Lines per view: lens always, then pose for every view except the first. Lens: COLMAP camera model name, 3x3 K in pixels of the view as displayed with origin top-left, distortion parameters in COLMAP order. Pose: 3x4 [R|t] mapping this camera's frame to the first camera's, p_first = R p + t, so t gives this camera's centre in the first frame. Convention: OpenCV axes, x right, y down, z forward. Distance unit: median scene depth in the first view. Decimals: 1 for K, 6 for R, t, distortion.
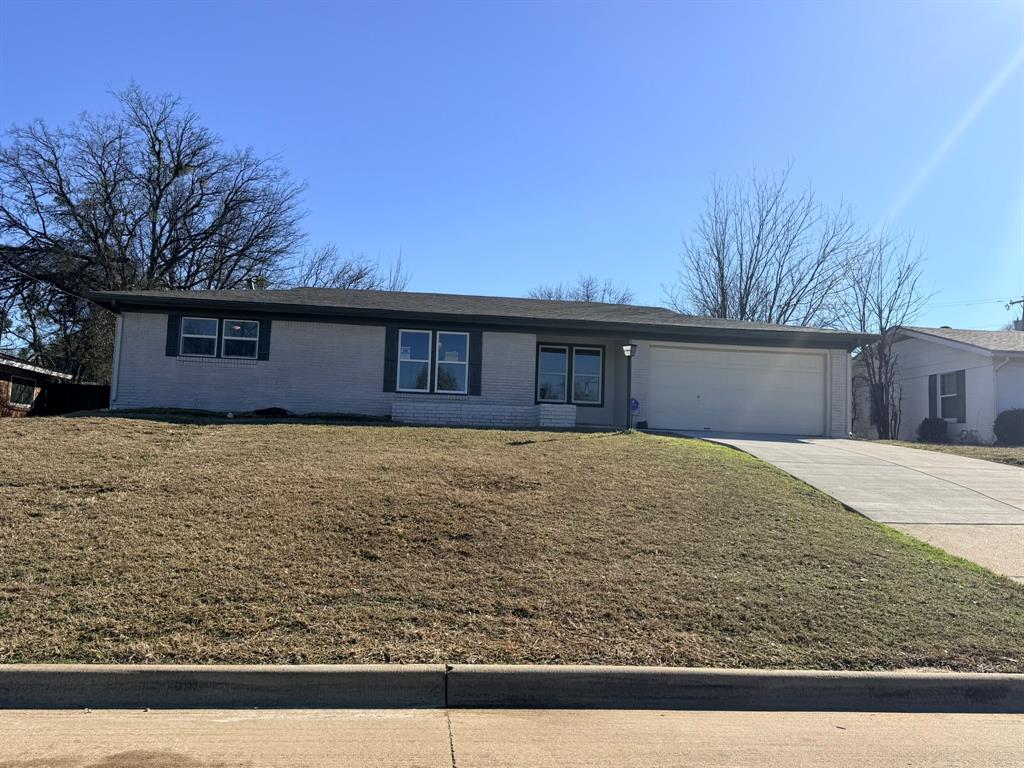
lens RADIAL K [[822.2, 0, 512.0], [0, 822.2, 384.0], [0, 0, 1]] dist [0.144336, -0.236973]
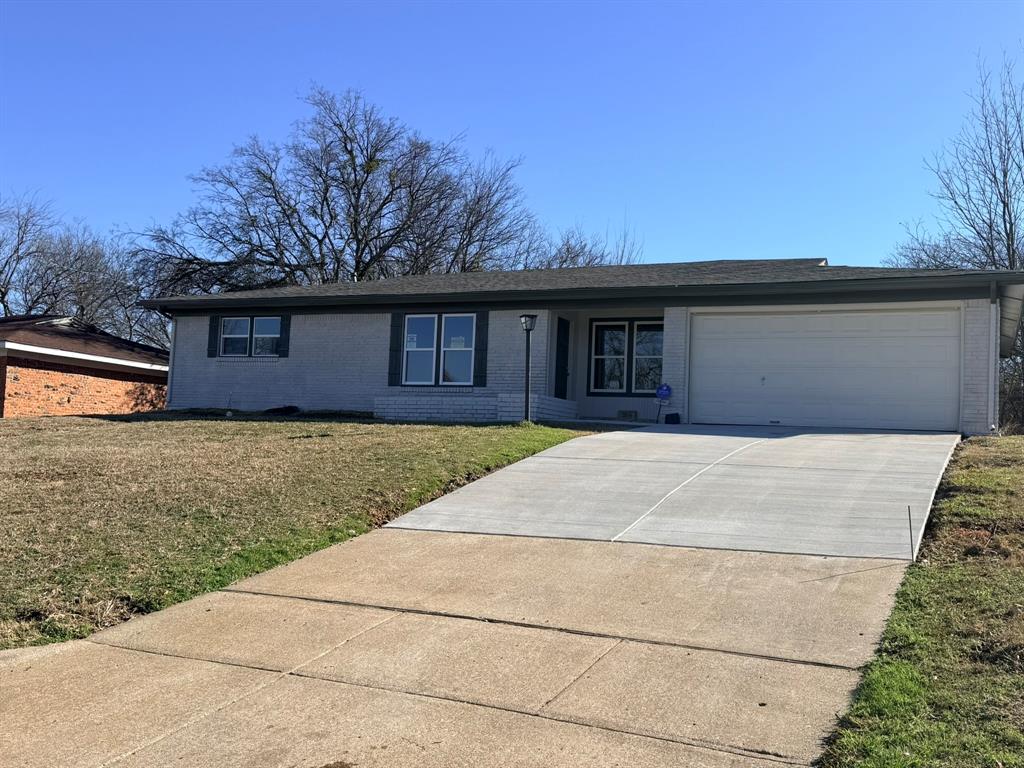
lens RADIAL K [[987.4, 0, 512.0], [0, 987.4, 384.0], [0, 0, 1]] dist [0.150085, -0.261301]
pose [[0.857665, -0.032972, -0.513151, 0.507619], [0.032957, 0.999415, -0.009134, 0.021524], [0.513152, -0.009078, 0.858250, 0.139666]]
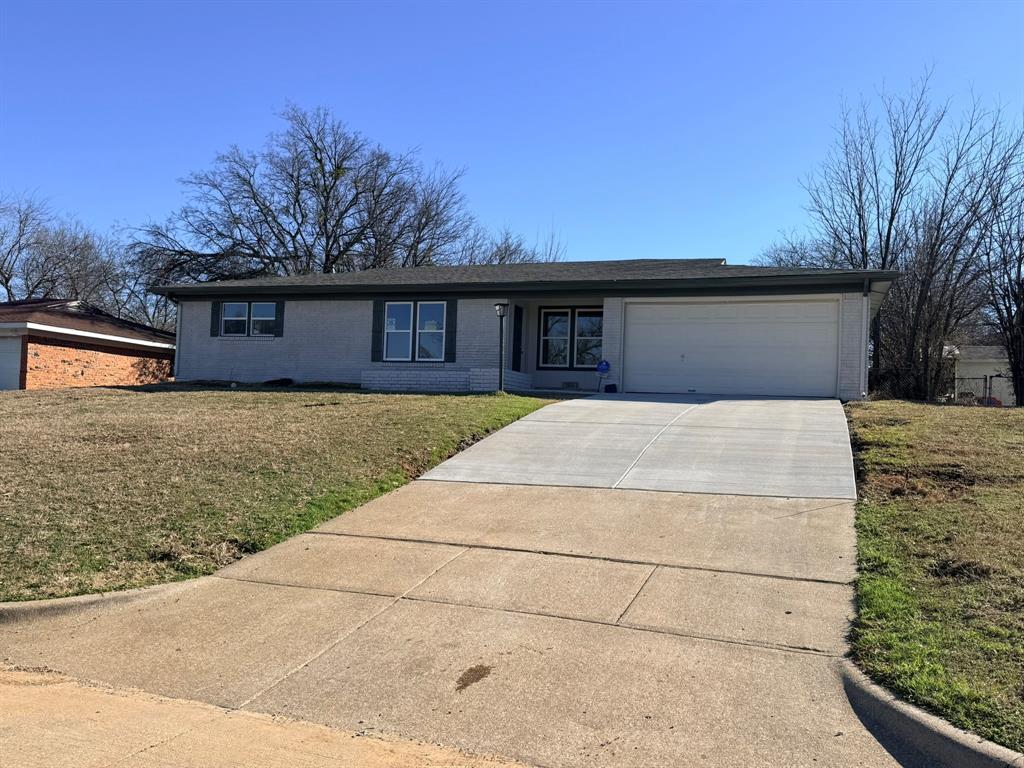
lens RADIAL K [[822.2, 0, 512.0], [0, 822.2, 384.0], [0, 0, 1]] dist [0.144336, -0.236973]
pose [[0.901723, -0.019195, -0.431888, 0.466985], [0.033299, 0.999130, 0.025117, 0.017695], [0.431031, -0.037030, 0.901577, 0.106391]]
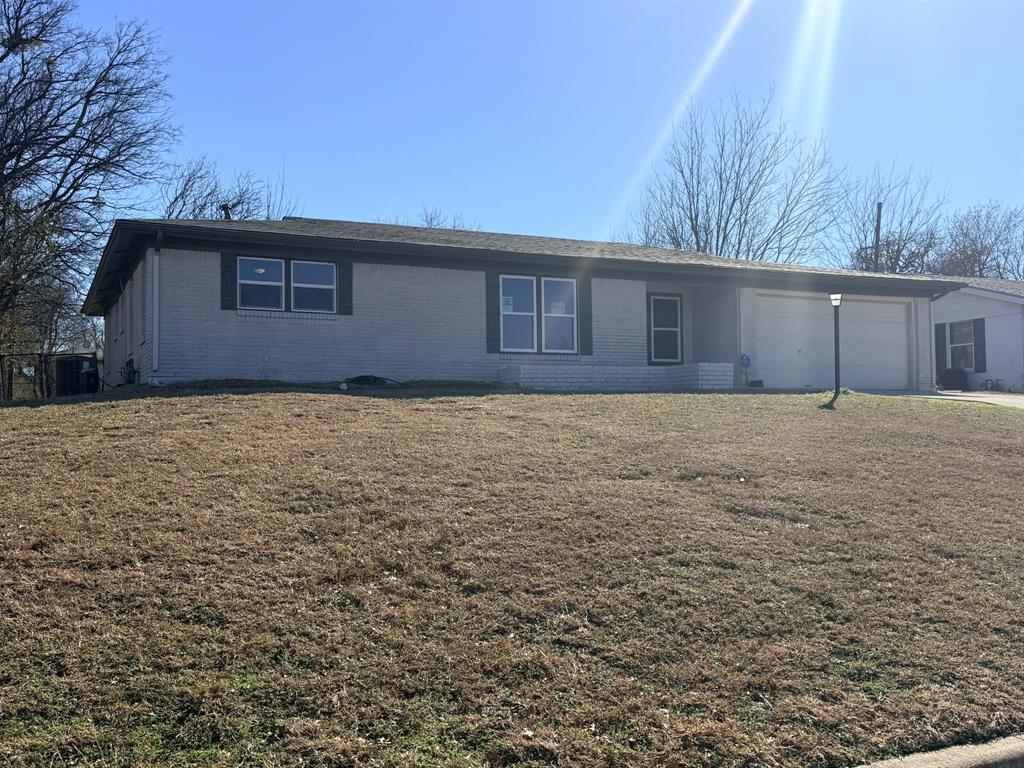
lens RADIAL K [[987.4, 0, 512.0], [0, 987.4, 384.0], [0, 0, 1]] dist [0.150085, -0.261301]
pose [[0.945968, -0.030040, 0.322864, -0.439910], [0.015747, 0.998781, 0.046792, -0.004767], [-0.323876, -0.039180, 0.945288, 0.077589]]
